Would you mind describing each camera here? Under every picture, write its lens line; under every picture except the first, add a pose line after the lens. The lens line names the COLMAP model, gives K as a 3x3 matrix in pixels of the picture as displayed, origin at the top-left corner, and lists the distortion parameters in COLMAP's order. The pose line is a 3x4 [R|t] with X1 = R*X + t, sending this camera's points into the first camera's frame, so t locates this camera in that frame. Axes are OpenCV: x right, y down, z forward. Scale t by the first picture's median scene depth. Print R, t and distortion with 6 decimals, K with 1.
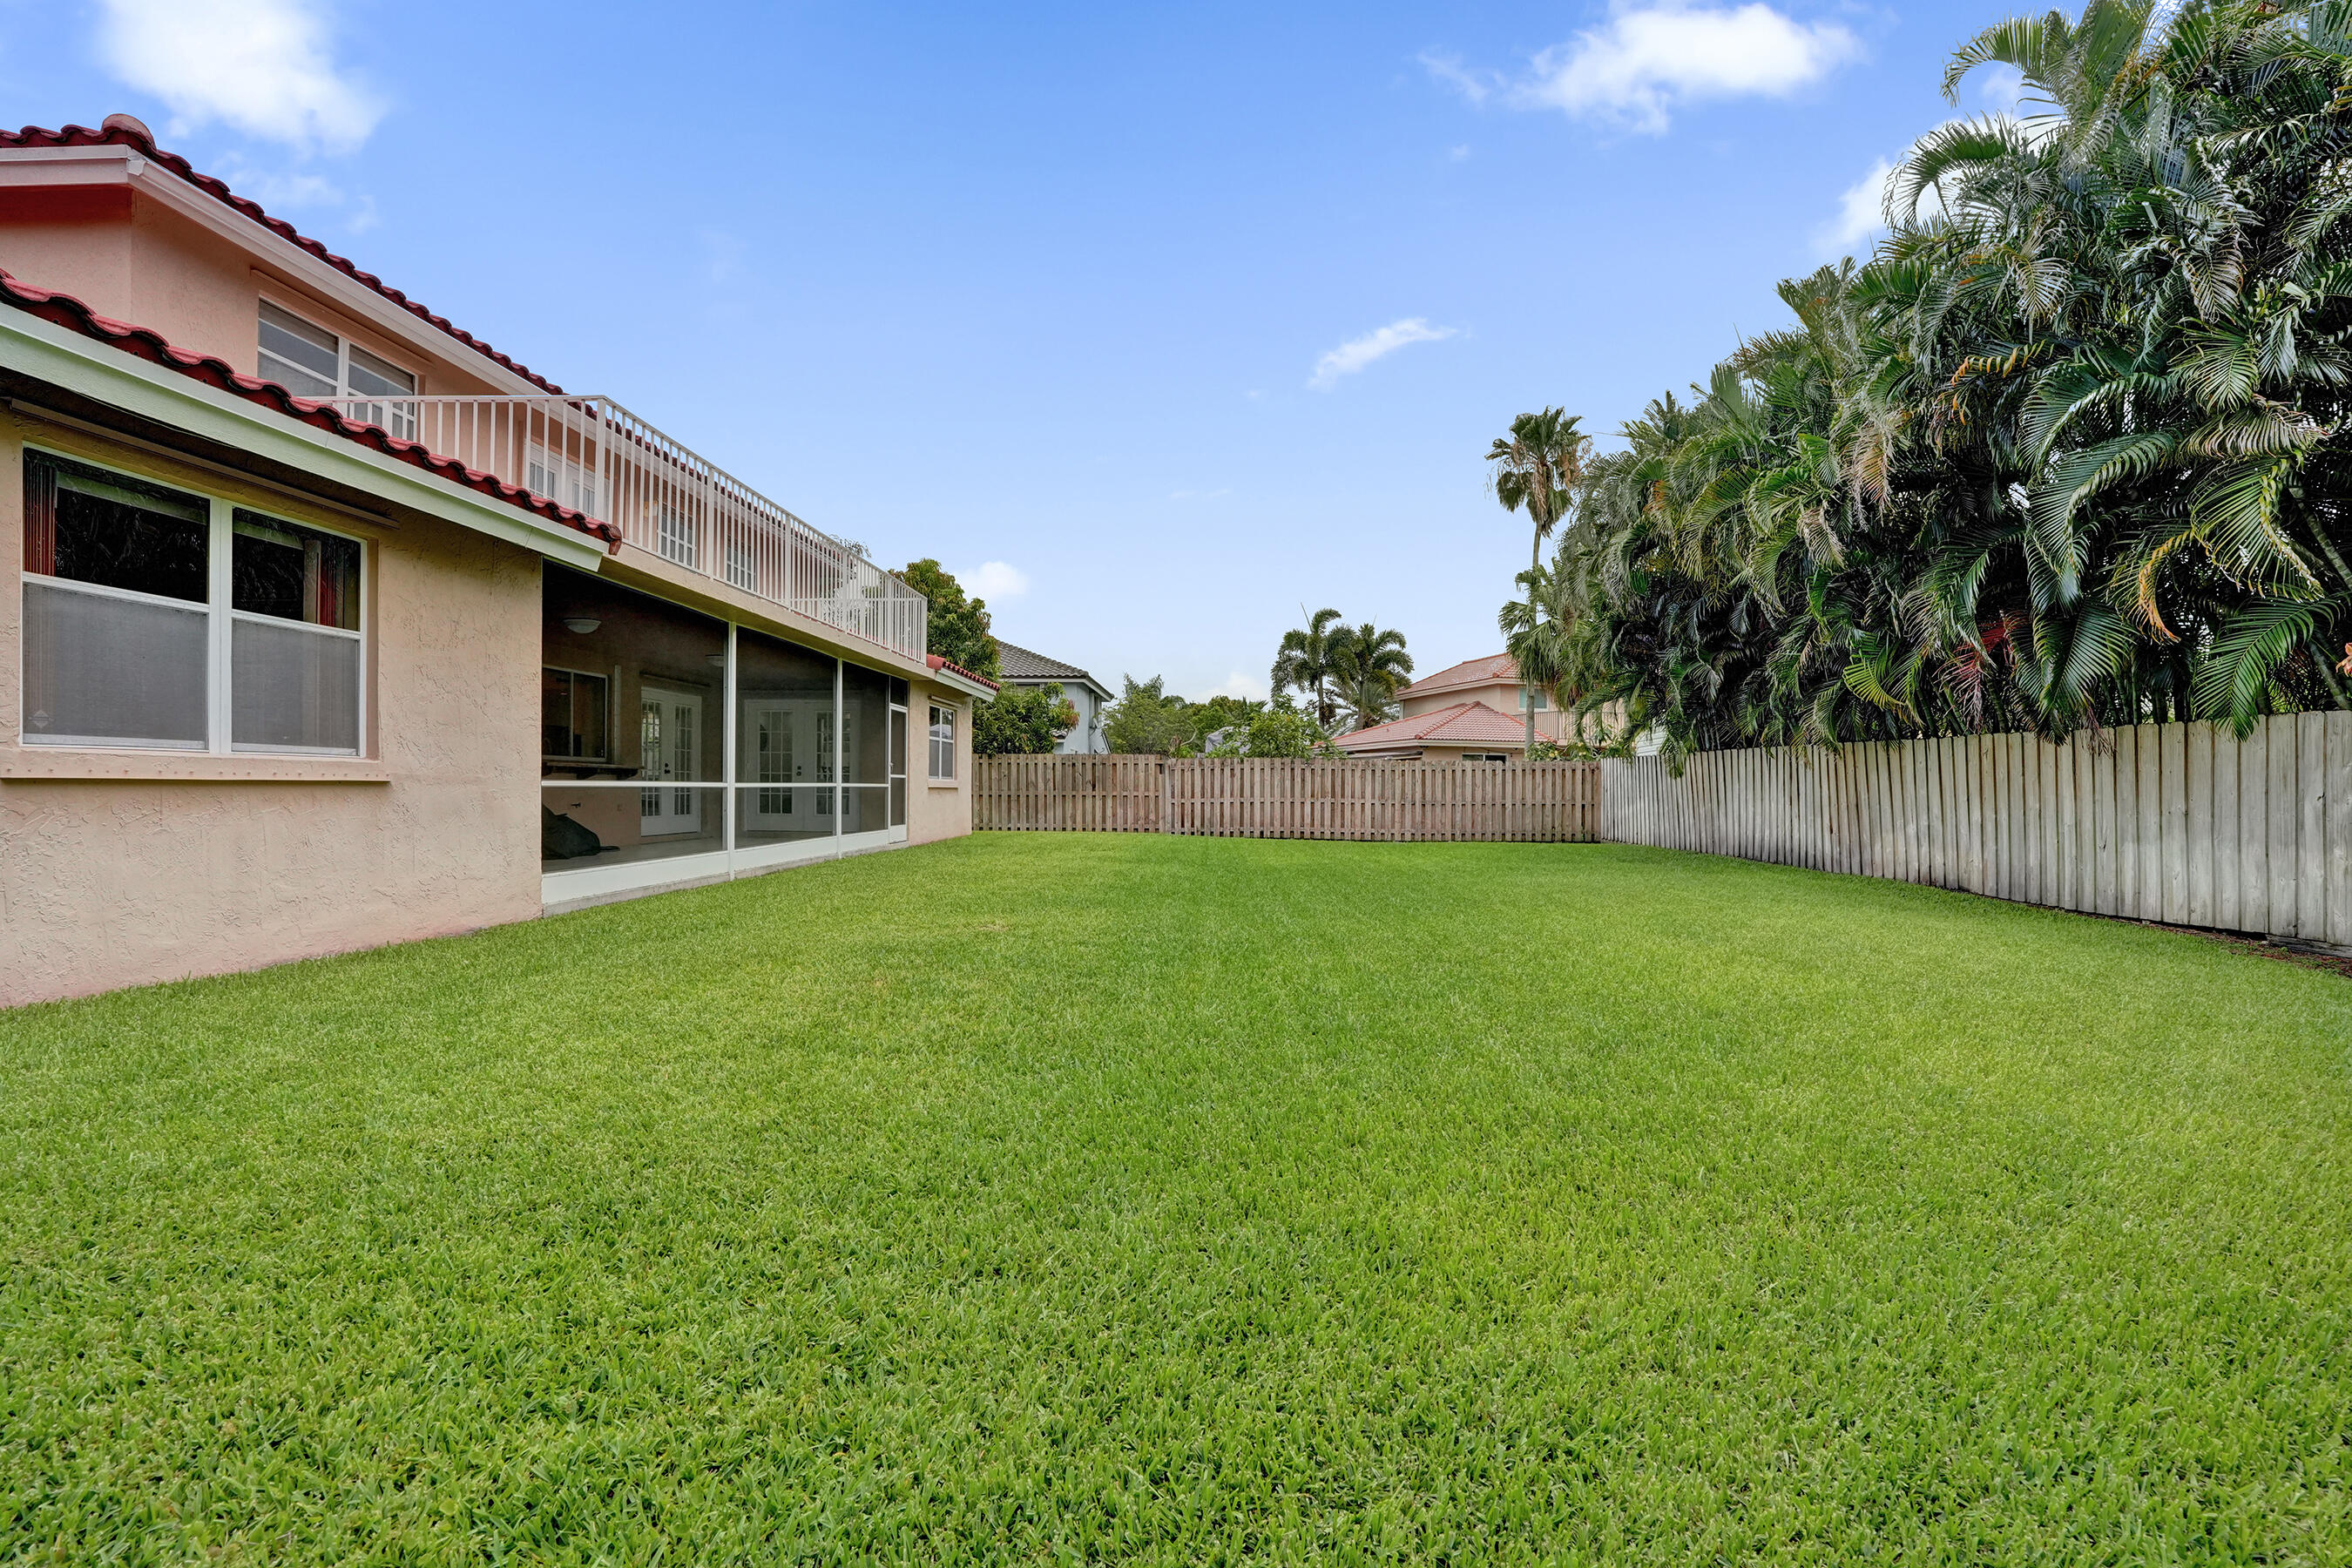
lens RADIAL K [[1099.2, 0, 1189.7], [0, 1099.2, 776.0], [0, 0, 1]] dist [-0.073539, 0.026270]
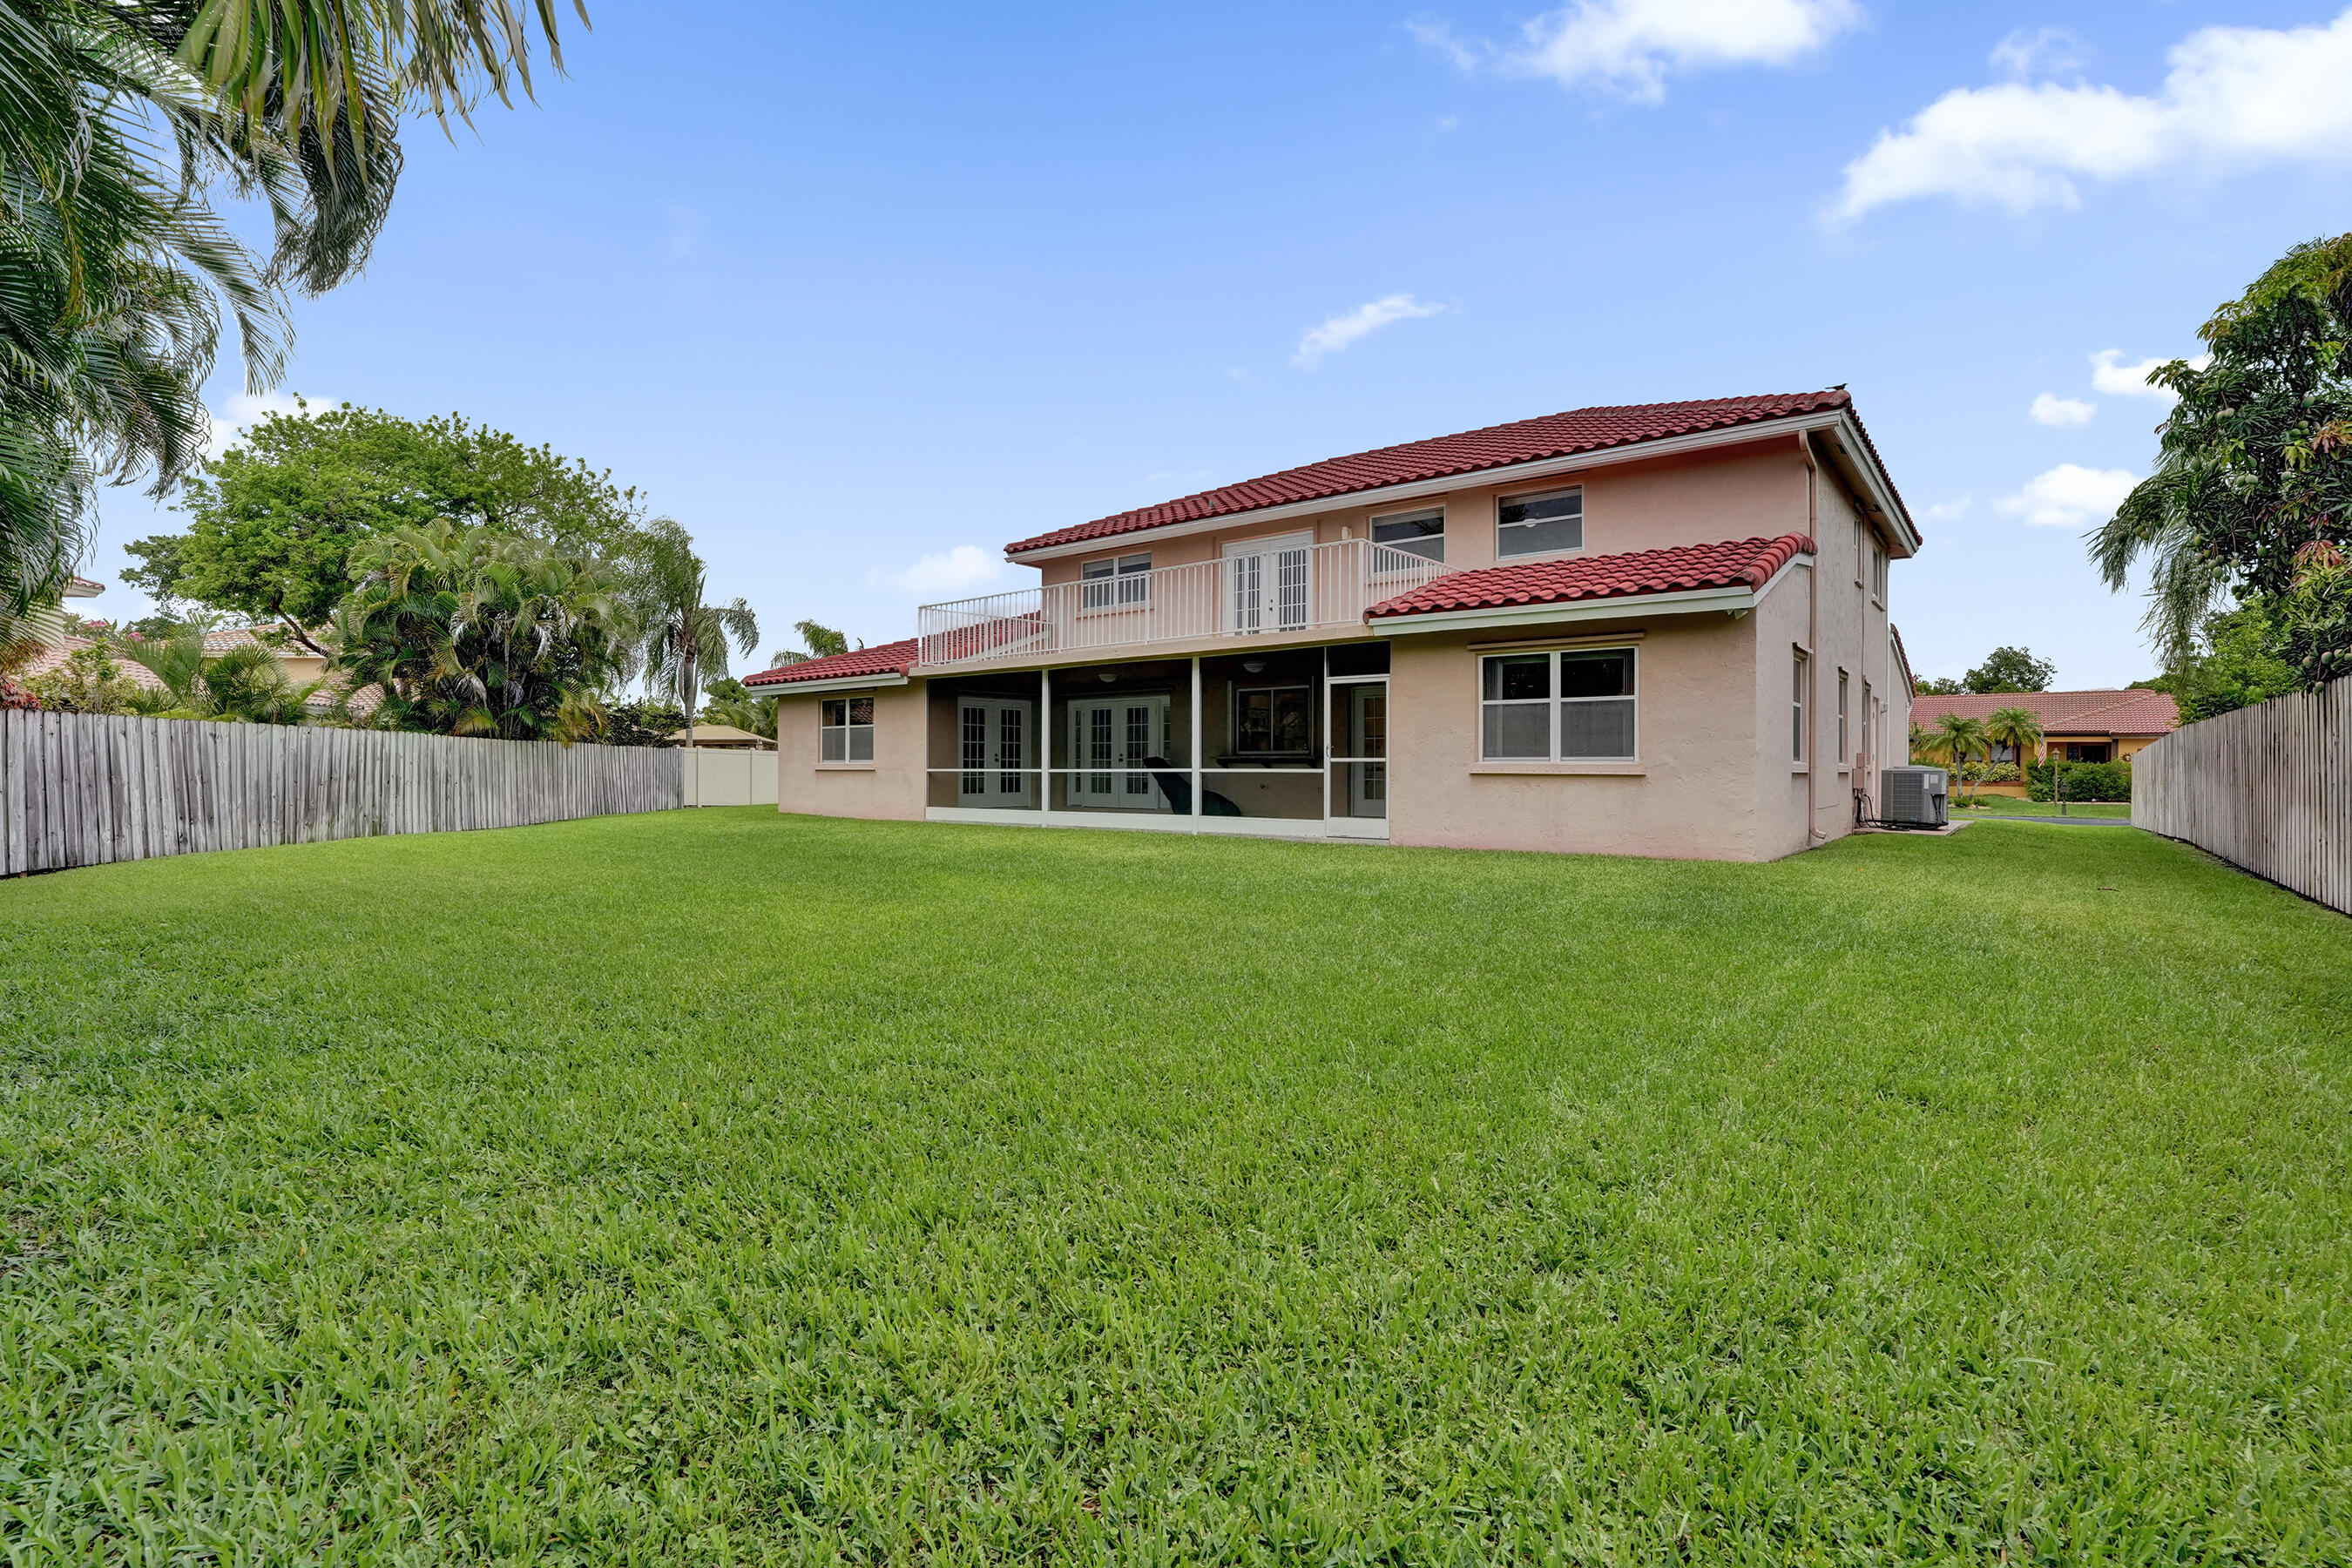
lens RADIAL K [[1099.2, 0, 1189.7], [0, 1099.2, 776.0], [0, 0, 1]] dist [-0.073539, 0.026270]
pose [[-0.613919, 0.000407, -0.789369, 1.037672], [0.004521, 0.999985, -0.003001, 0.030849], [0.789356, -0.005411, -0.613912, 3.091481]]
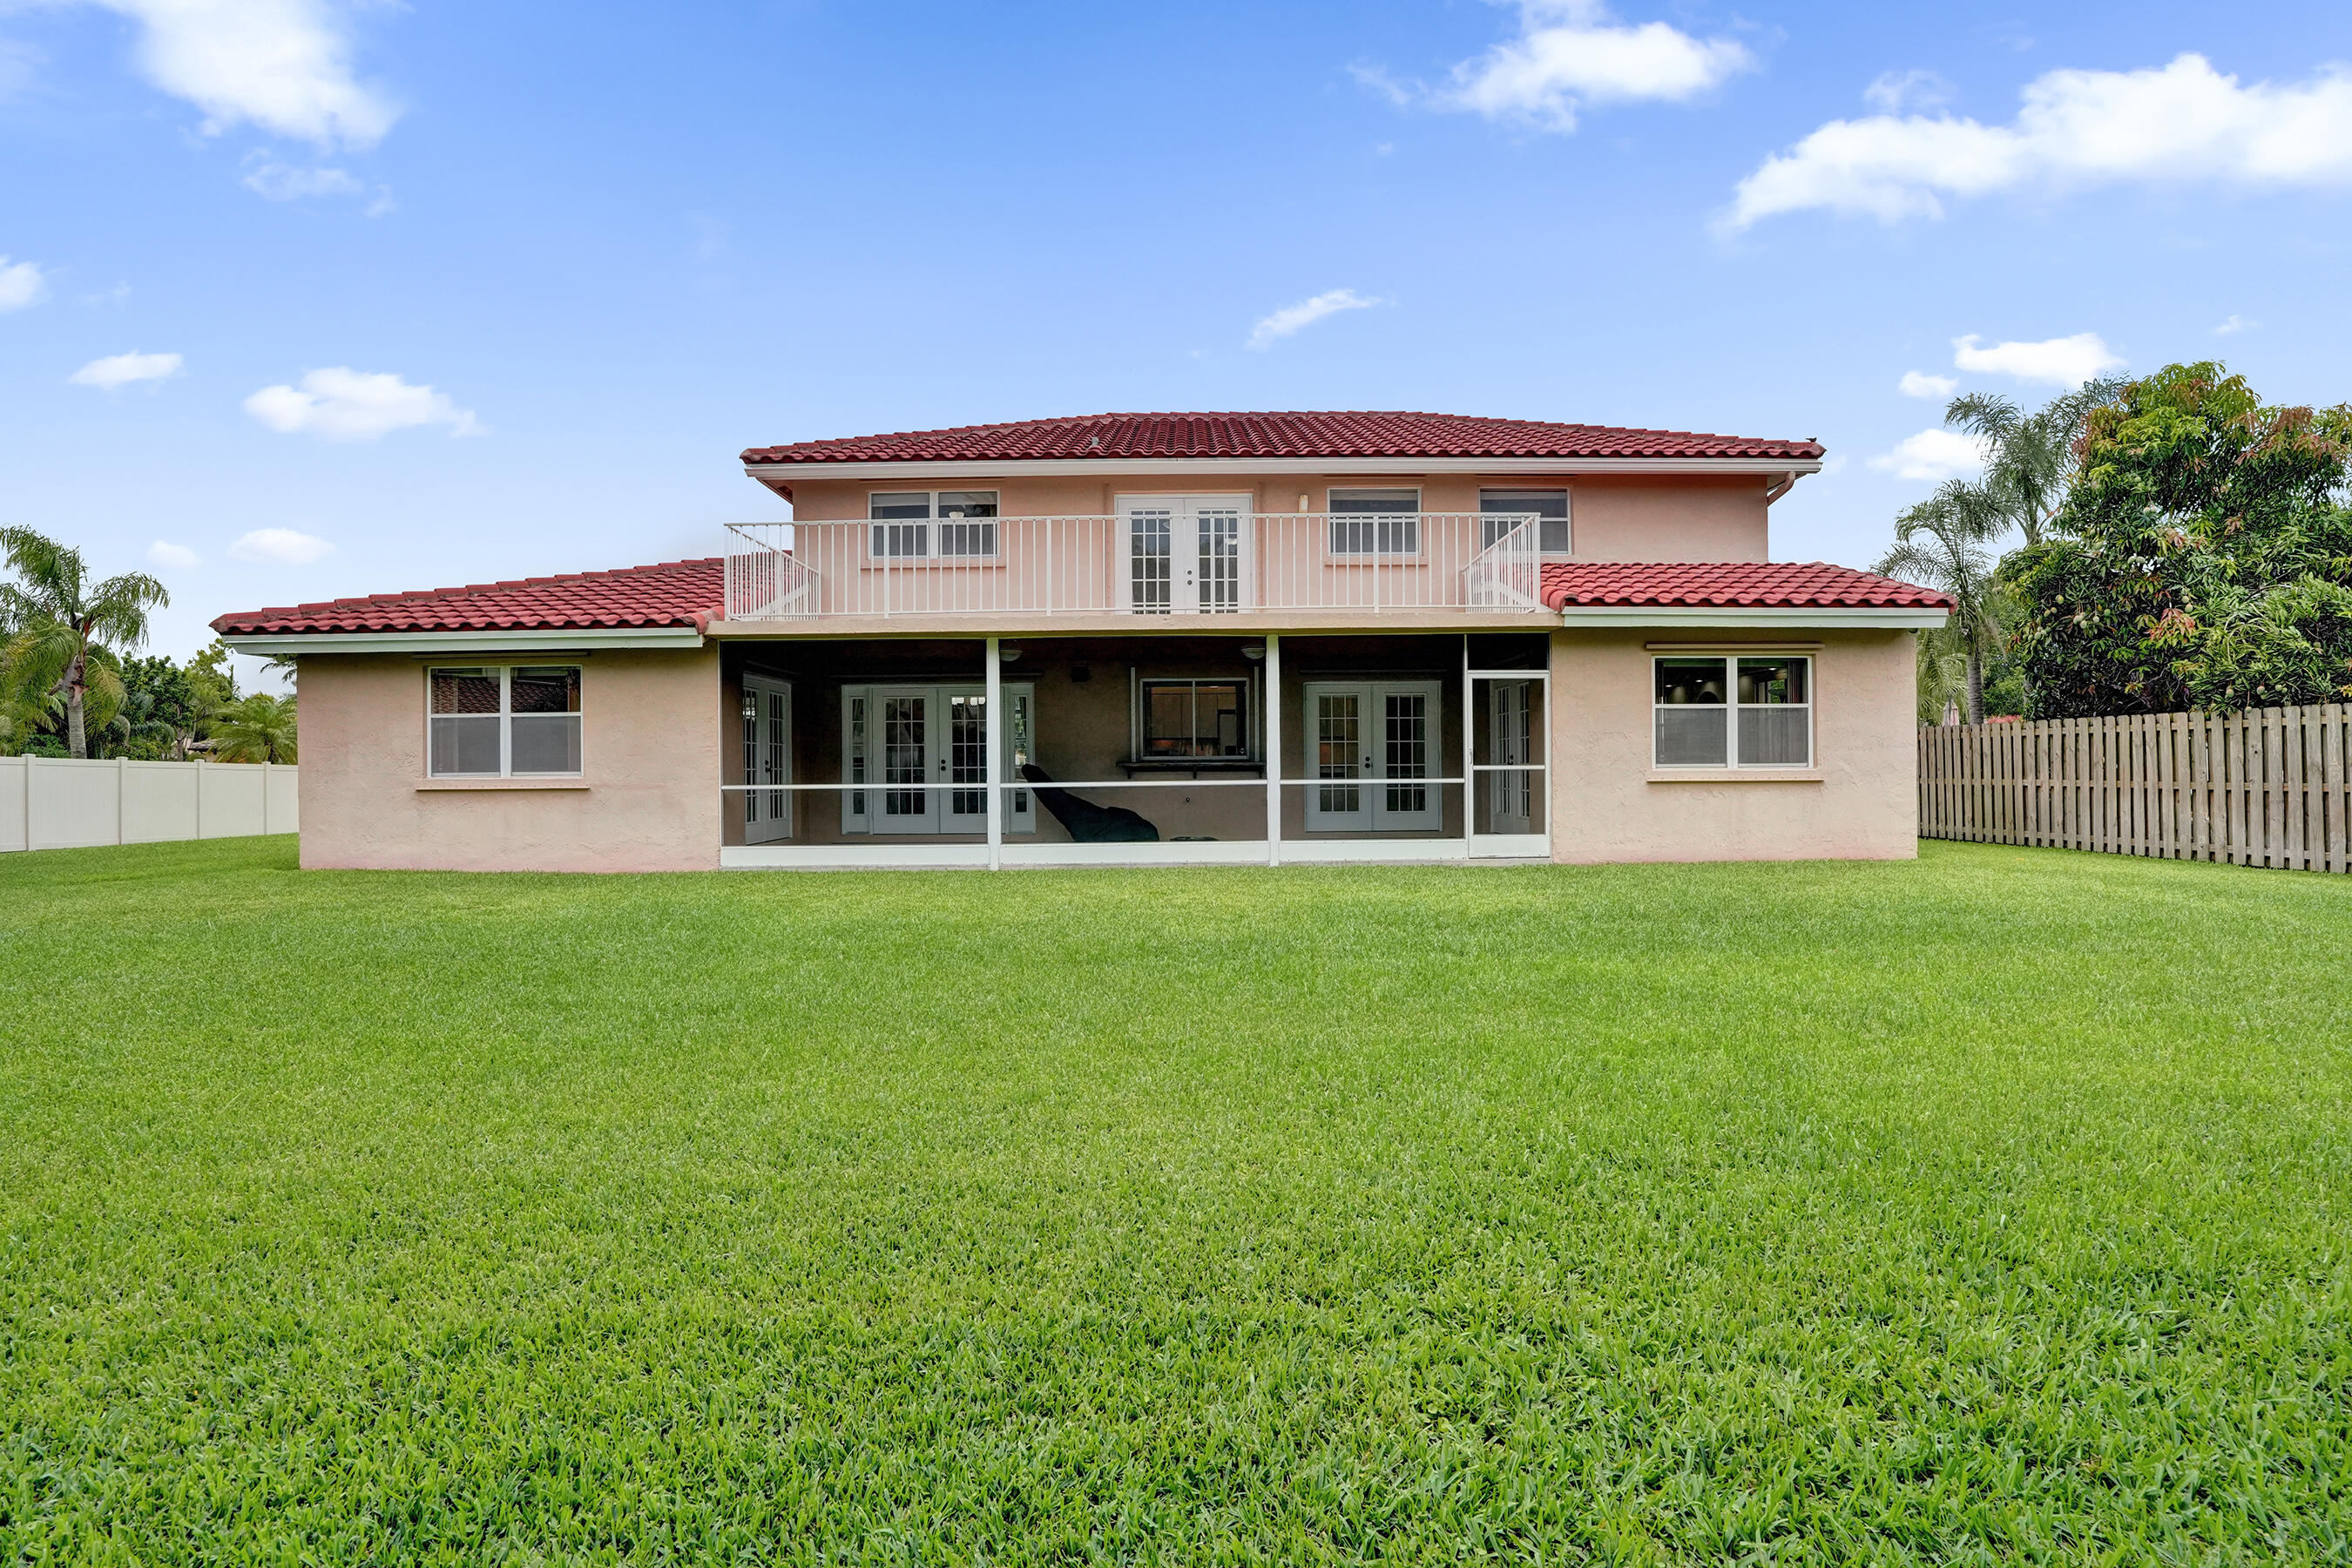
lens RADIAL K [[1117.1, 0, 1172.4], [0, 1117.1, 796.0], [0, 0, 1]] dist [-0.066615, 0.037591]
pose [[0.018071, 0.008888, -0.999797, 1.013927], [0.018828, 0.999780, 0.009228, 0.016846], [0.999659, -0.018991, 0.017900, 1.649449]]
